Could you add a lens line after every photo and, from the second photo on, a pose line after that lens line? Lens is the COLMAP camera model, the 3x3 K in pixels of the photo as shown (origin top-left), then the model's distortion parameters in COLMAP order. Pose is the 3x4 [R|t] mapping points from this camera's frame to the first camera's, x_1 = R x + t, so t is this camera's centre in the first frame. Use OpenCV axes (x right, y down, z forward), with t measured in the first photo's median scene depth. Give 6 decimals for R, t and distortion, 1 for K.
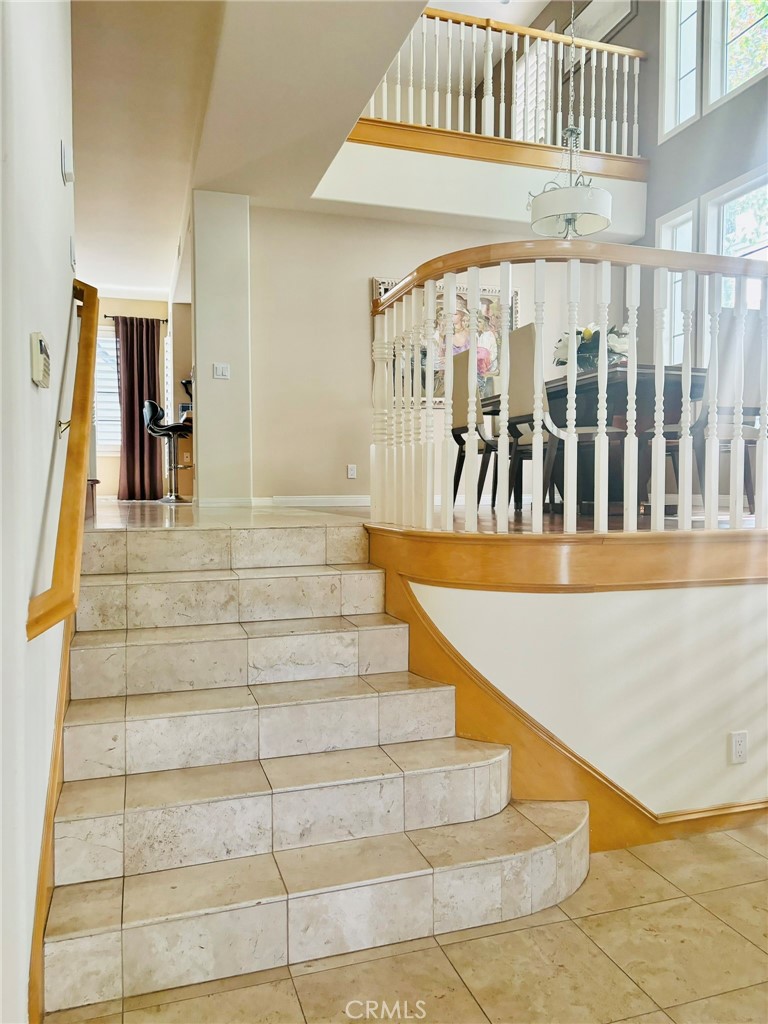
lens RADIAL K [[758.4, 0, 376.7], [0, 758.4, 511.2], [0, 0, 1]] dist [0.045306, -0.055666]
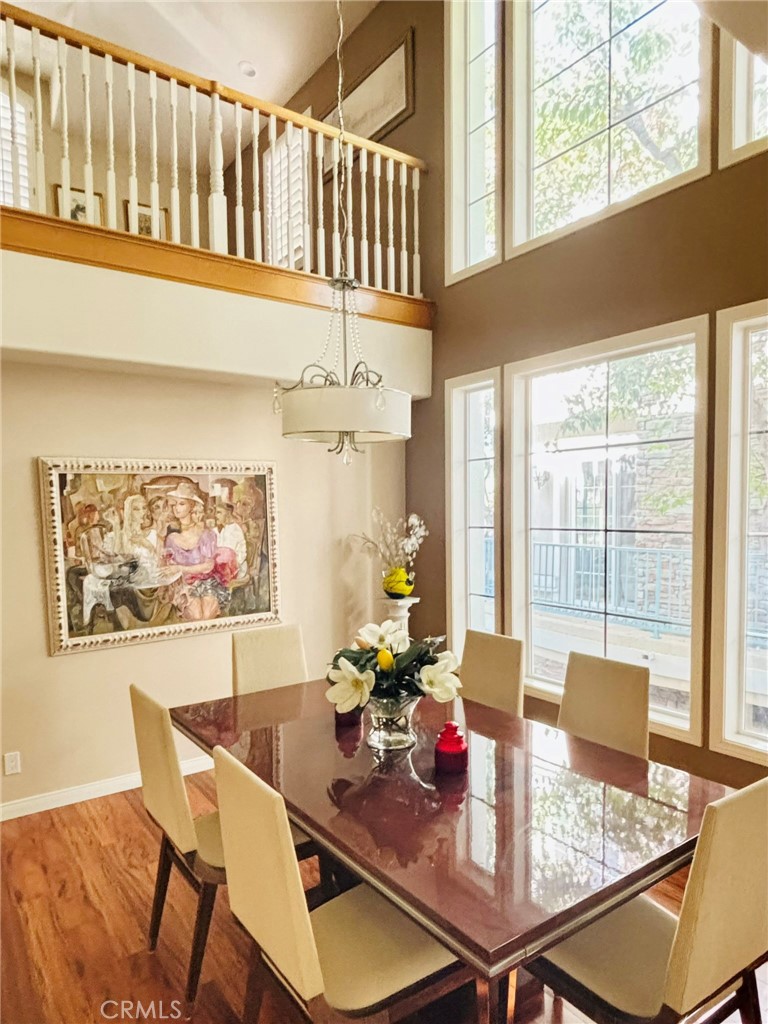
lens RADIAL K [[654.6, 0, 386.9], [0, 654.6, 535.7], [0, 0, 1]] dist [0.003008, -0.014579]
pose [[0.947513, -0.030163, 0.318291, 0.090057], [0.026784, 0.999529, 0.014989, -0.233731], [-0.318593, -0.005677, 0.947875, 0.381989]]
